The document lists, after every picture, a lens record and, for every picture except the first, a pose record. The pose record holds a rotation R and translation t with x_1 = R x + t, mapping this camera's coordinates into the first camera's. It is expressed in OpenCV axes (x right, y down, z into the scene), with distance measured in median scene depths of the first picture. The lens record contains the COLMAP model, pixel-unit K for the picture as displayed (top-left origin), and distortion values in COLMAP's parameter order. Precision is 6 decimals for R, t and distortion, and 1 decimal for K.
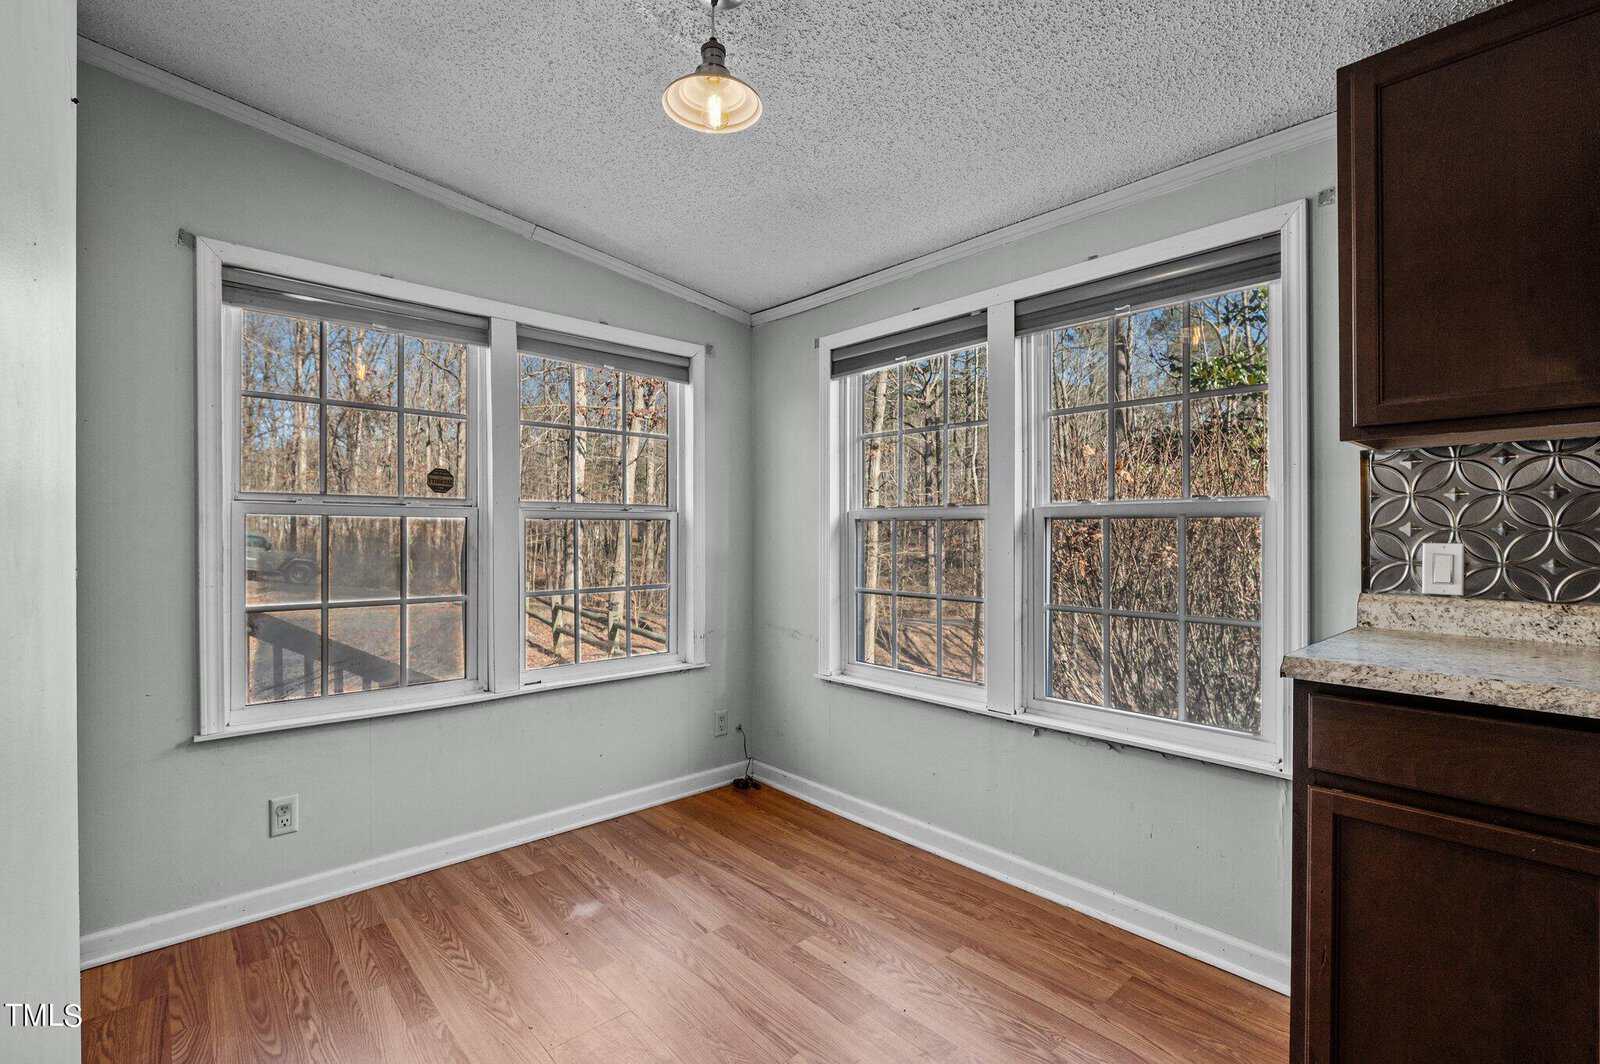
lens RADIAL K [[727.0, 0, 802.5], [0, 727.0, 534.1], [0, 0, 1]] dist [-0.010824, -0.000400]
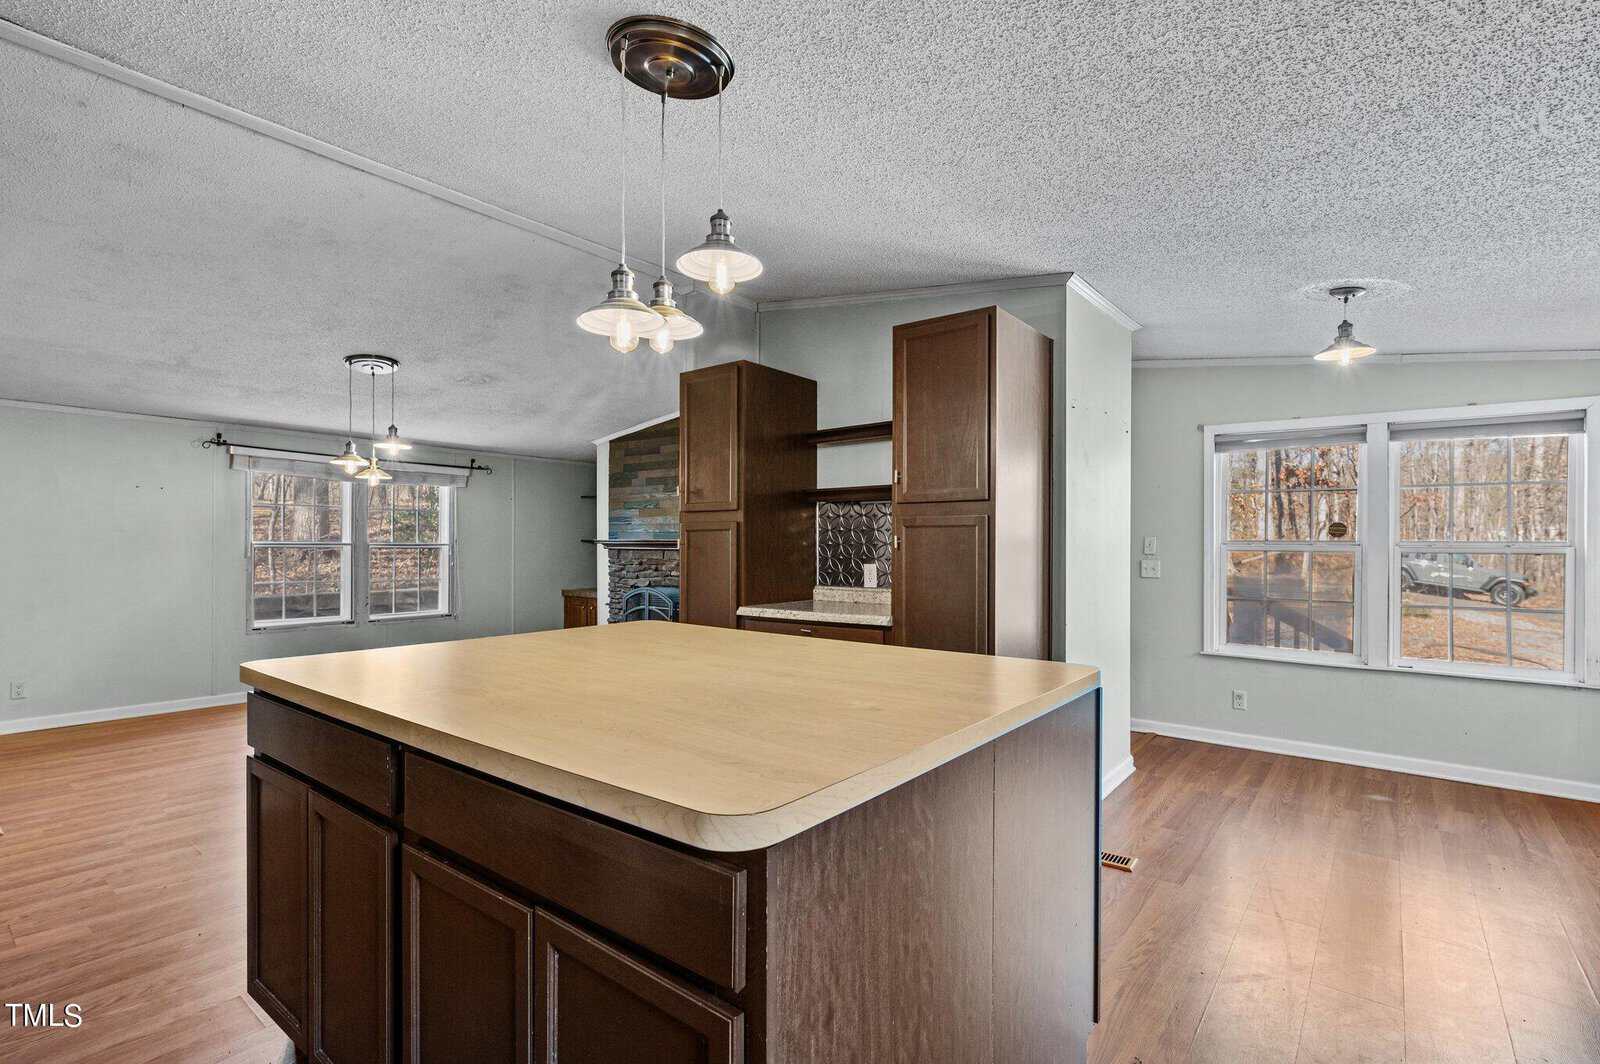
lens RADIAL K [[727.0, 0, 807.5], [0, 727.0, 544.0], [0, 0, 1]] dist [-0.010824, -0.000400]
pose [[0.164271, 0.003779, -0.986408, 1.066475], [-0.007435, 0.999969, 0.002592, -0.043307], [0.986387, 0.006908, 0.164294, -0.522215]]
